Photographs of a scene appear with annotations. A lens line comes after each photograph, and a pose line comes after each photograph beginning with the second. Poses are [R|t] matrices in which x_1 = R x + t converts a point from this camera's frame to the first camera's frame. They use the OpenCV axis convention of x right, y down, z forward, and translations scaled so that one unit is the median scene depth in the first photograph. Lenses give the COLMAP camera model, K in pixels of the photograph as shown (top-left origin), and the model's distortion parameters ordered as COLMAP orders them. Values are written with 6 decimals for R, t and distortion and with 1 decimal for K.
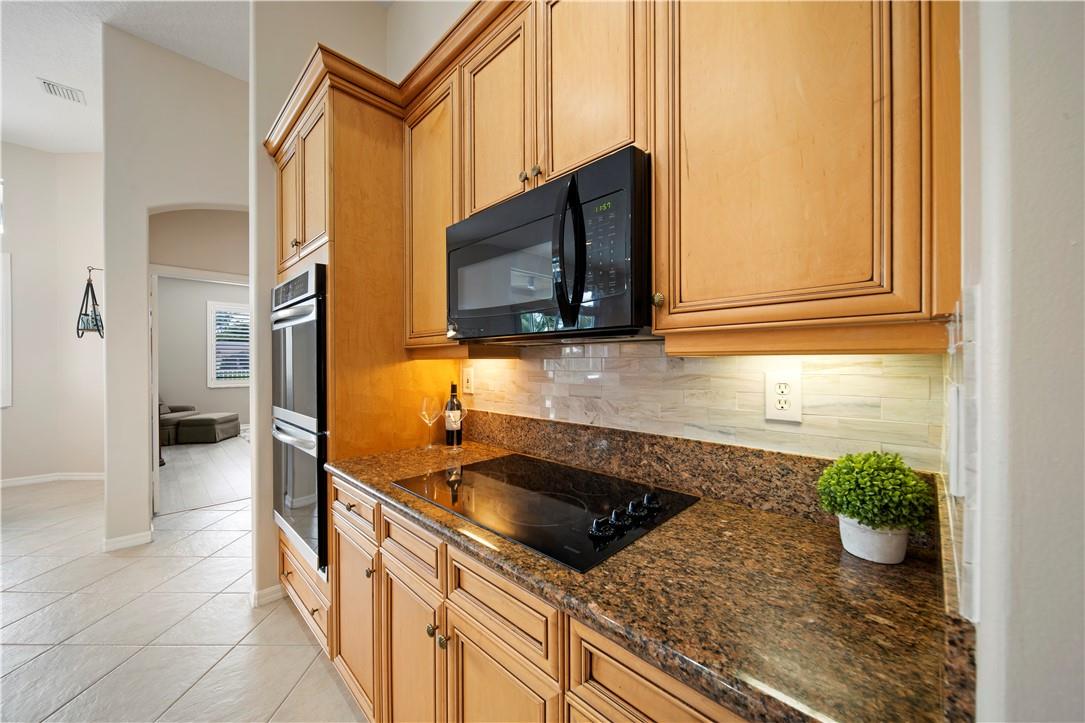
lens RADIAL K [[398.8, 0, 530.4], [0, 398.8, 360.5], [0, 0, 1]] dist [0.002092, 0.000021]
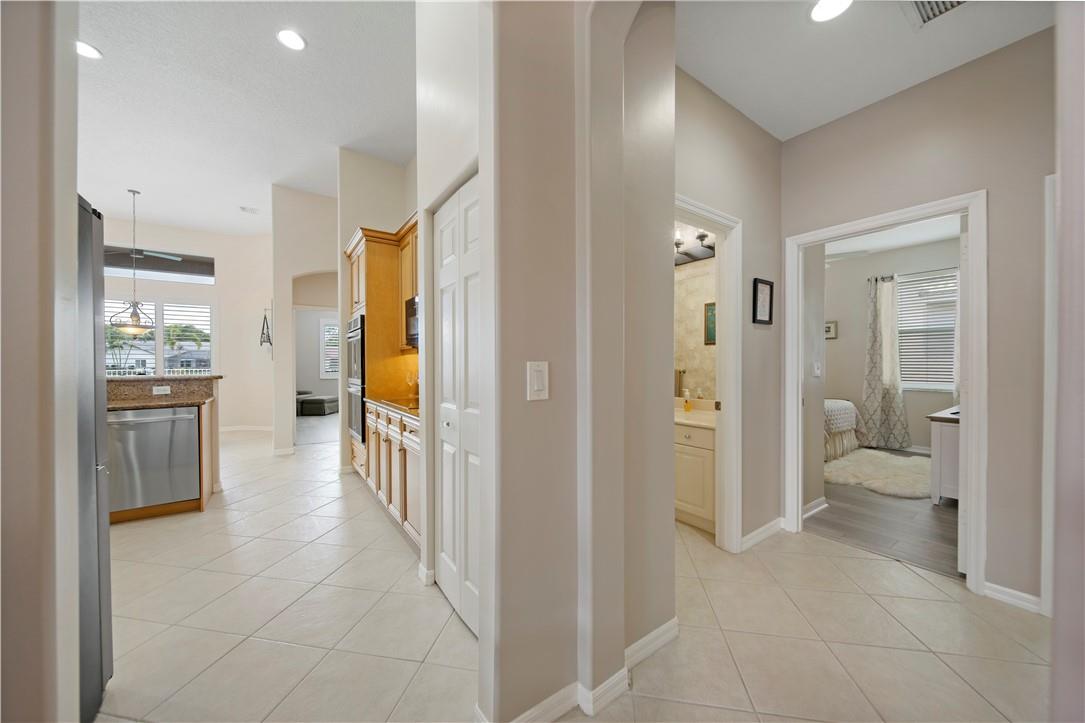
lens RADIAL K [[398.8, 0, 530.4], [0, 398.8, 360.5], [0, 0, 1]] dist [0.002092, 0.000021]
pose [[0.981275, -0.003273, -0.192582, 0.868285], [0.002407, 0.999986, -0.004727, 0.043456], [0.192595, 0.004175, 0.981270, -1.082629]]
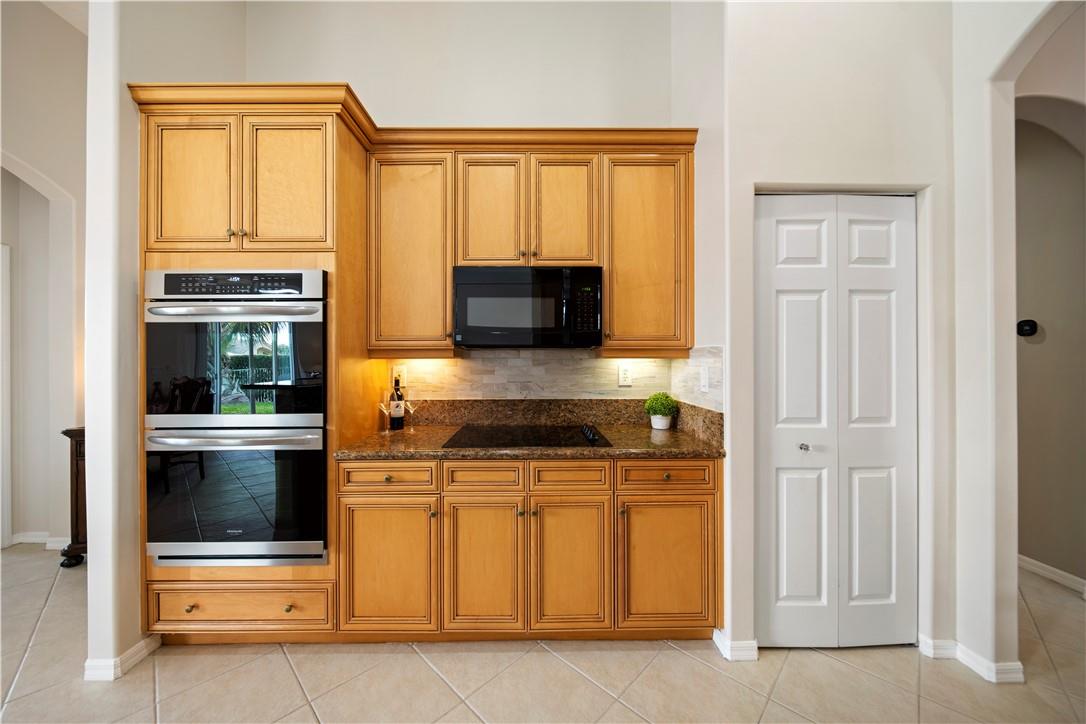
lens RADIAL K [[387.9, 0, 545.6], [0, 387.9, 361.7], [0, 0, 1]] dist [-0.000197, -0.002321]
pose [[0.697036, 0.001853, 0.717034, -0.835311], [-0.003114, 0.999995, 0.000443, 0.004788], [-0.717029, -0.002542, 0.697039, -0.169222]]
